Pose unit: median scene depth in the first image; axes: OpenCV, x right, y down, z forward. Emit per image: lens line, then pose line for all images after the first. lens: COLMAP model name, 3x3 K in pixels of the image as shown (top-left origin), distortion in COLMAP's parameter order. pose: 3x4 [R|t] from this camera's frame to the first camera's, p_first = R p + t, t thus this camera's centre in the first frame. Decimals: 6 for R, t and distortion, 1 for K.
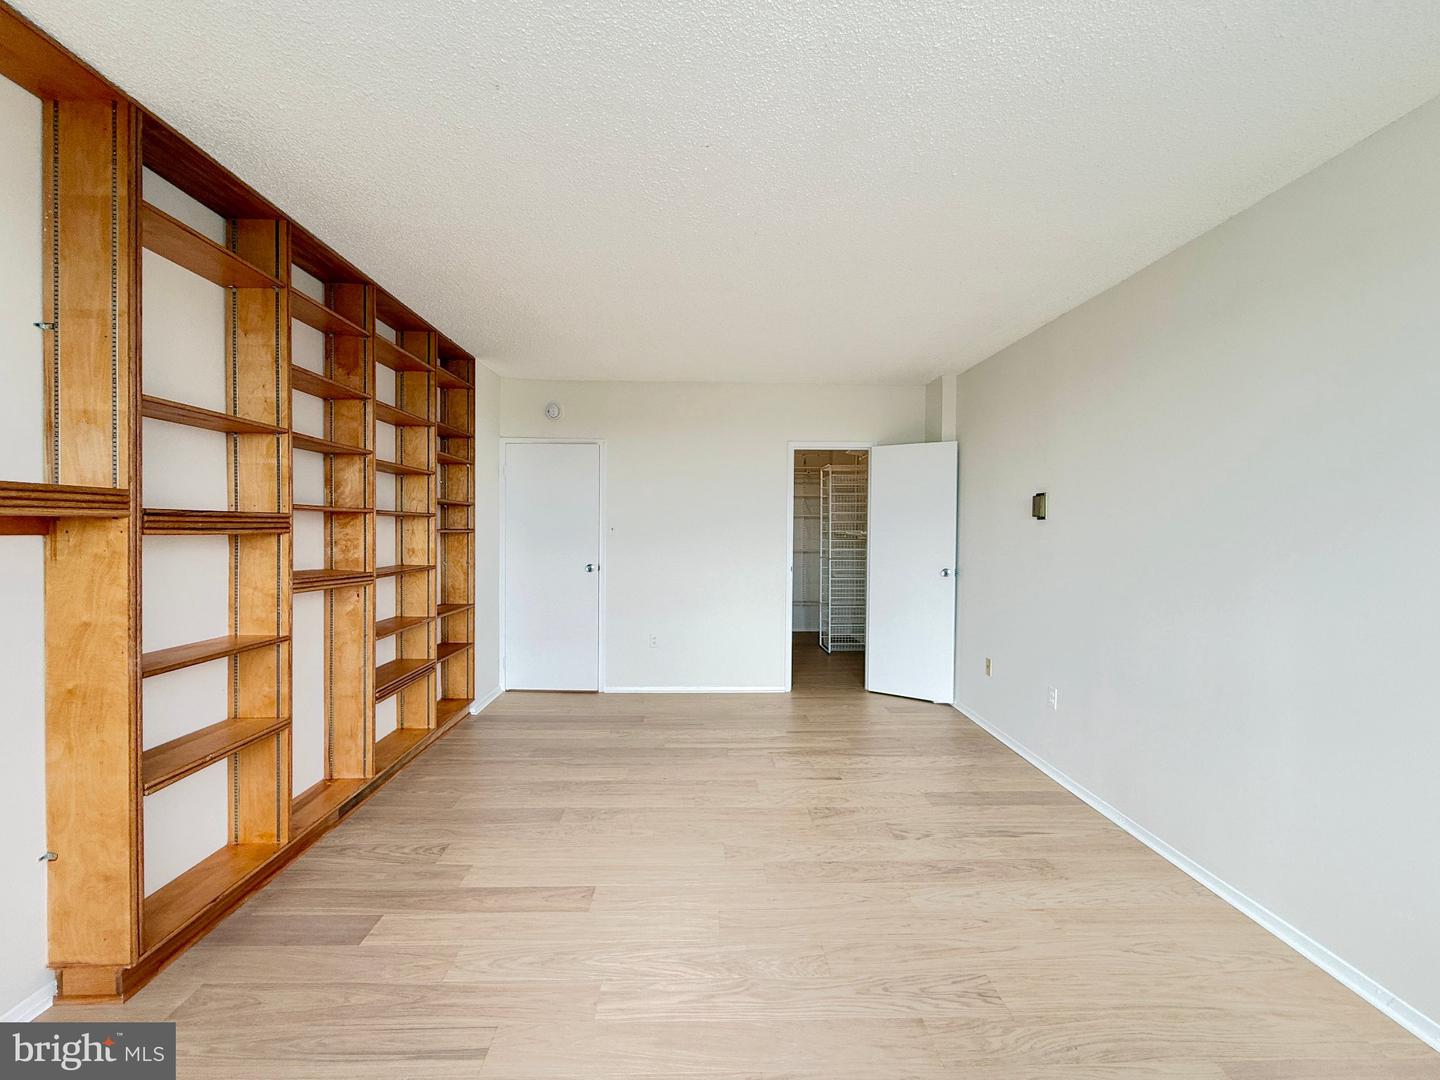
lens RADIAL K [[574.2, 0, 716.1], [0, 574.2, 541.1], [0, 0, 1]] dist [-0.000286, 0.000042]
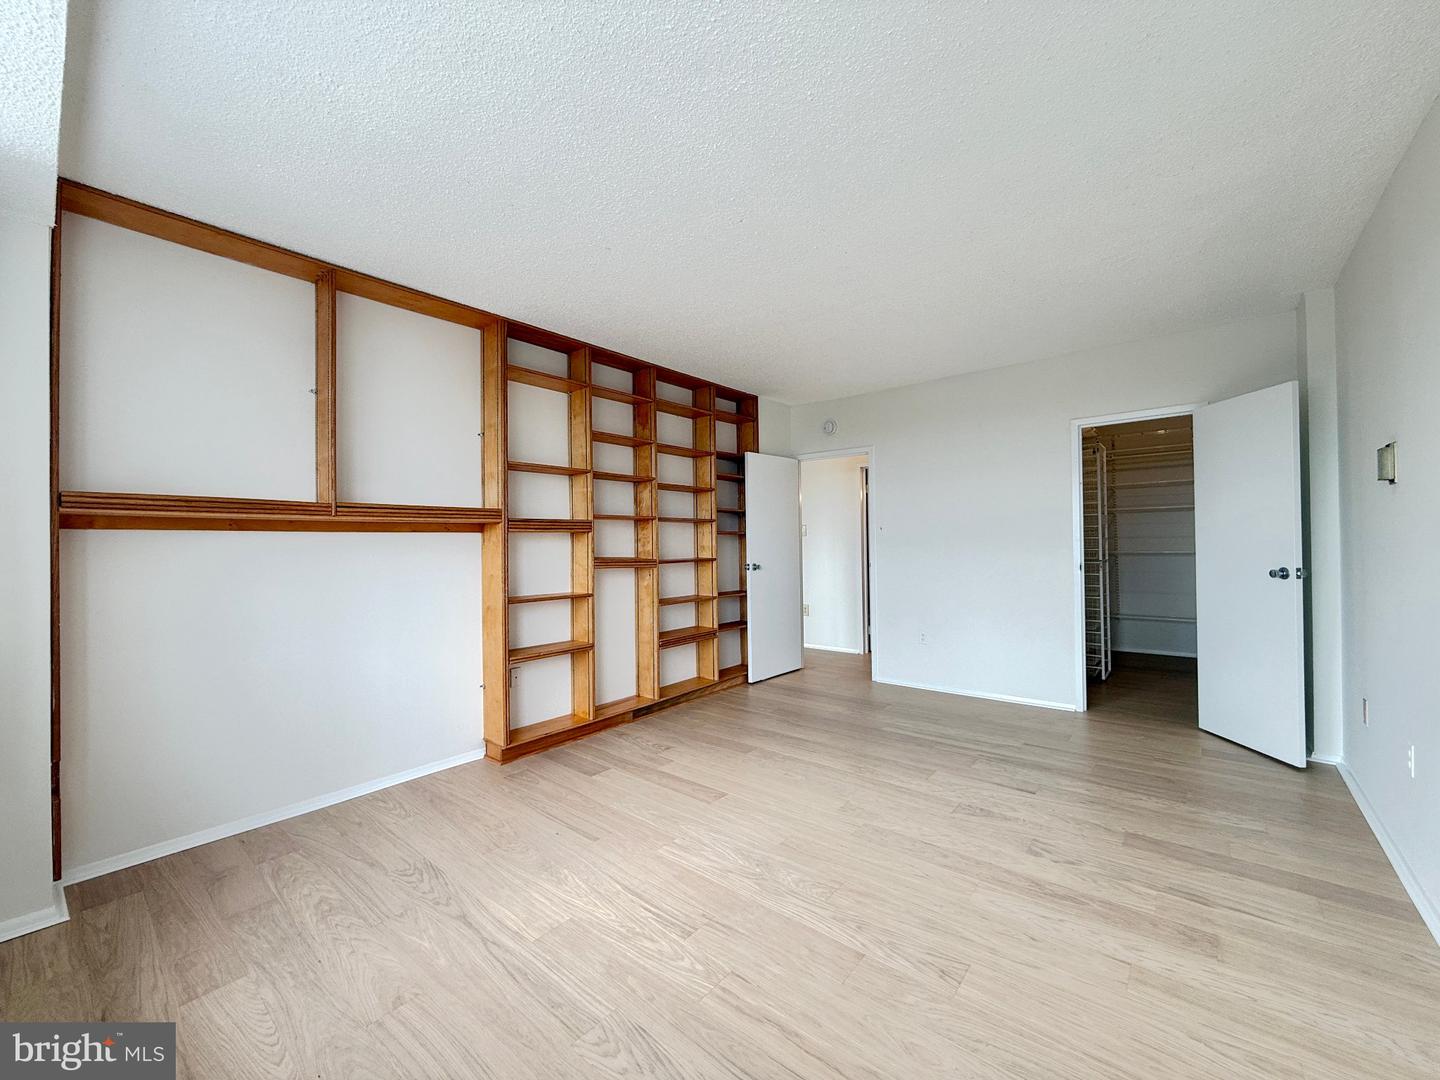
lens RADIAL K [[572.9, 0, 714.7], [0, 572.9, 539.7], [0, 0, 1]] dist [-0.001943, -0.000187]
pose [[0.744613, -0.023594, -0.667080, 0.506309], [0.006558, 0.999585, -0.028034, 0.046583], [0.667464, 0.016499, 0.744459, -0.000269]]
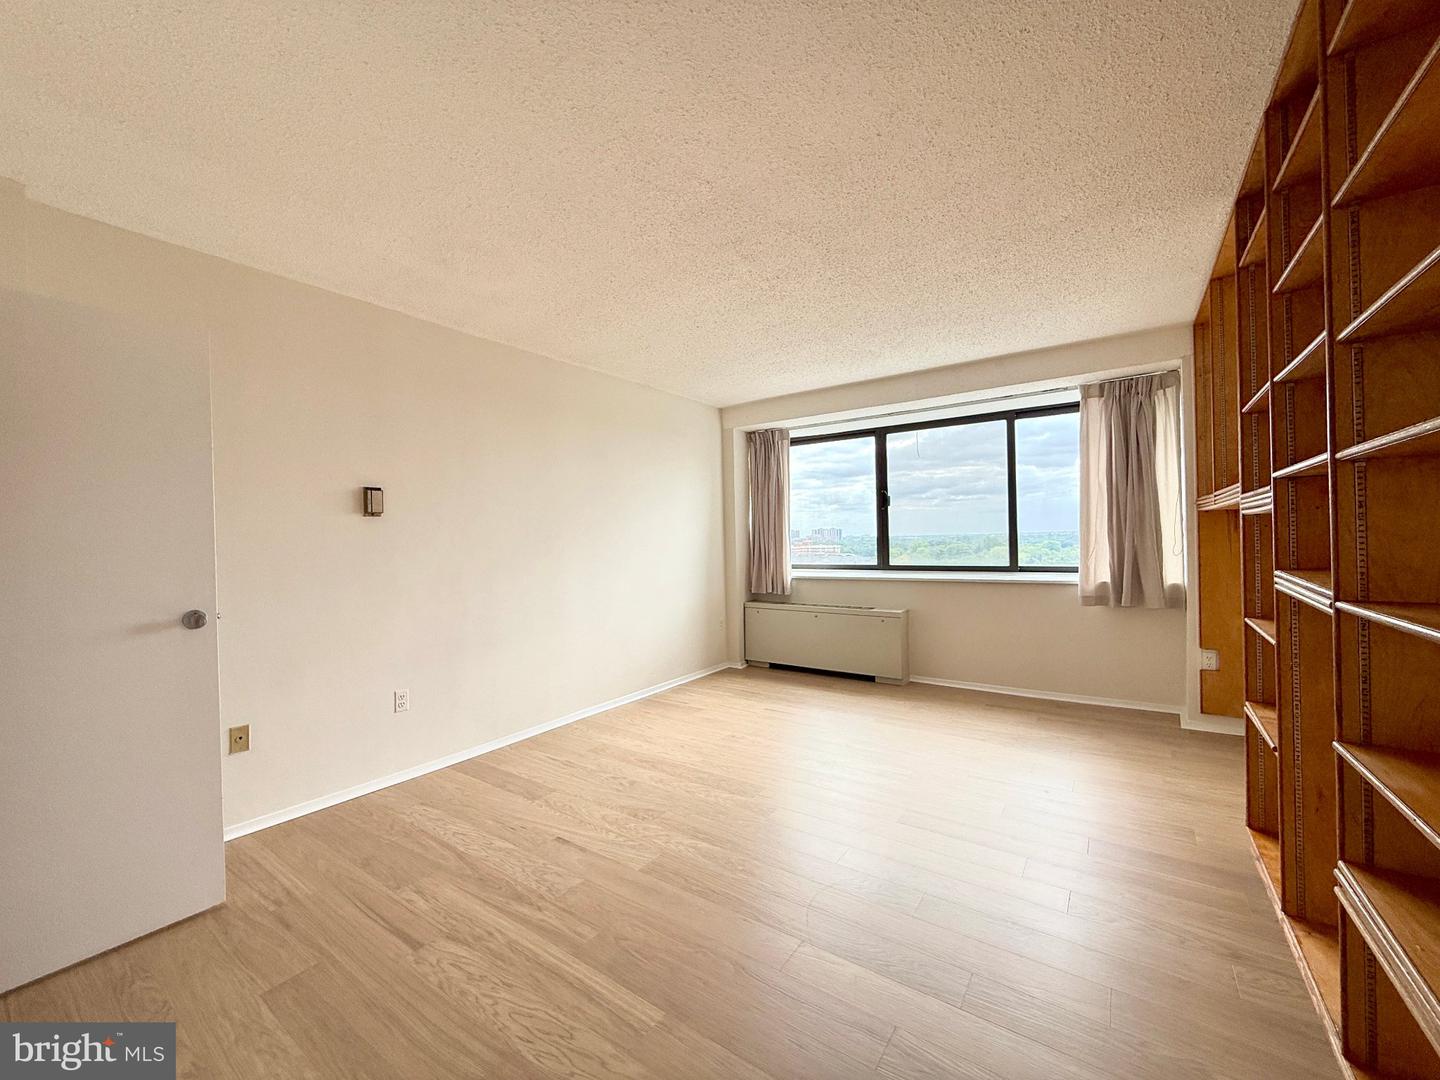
lens RADIAL K [[574.2, 0, 716.1], [0, 574.2, 541.1], [0, 0, 1]] dist [-0.000286, 0.000042]
pose [[-0.800575, 0.007061, 0.599191, -0.484672], [0.028766, 0.999231, 0.026658, -0.008133], [-0.598542, 0.038578, -0.800162, 1.666216]]
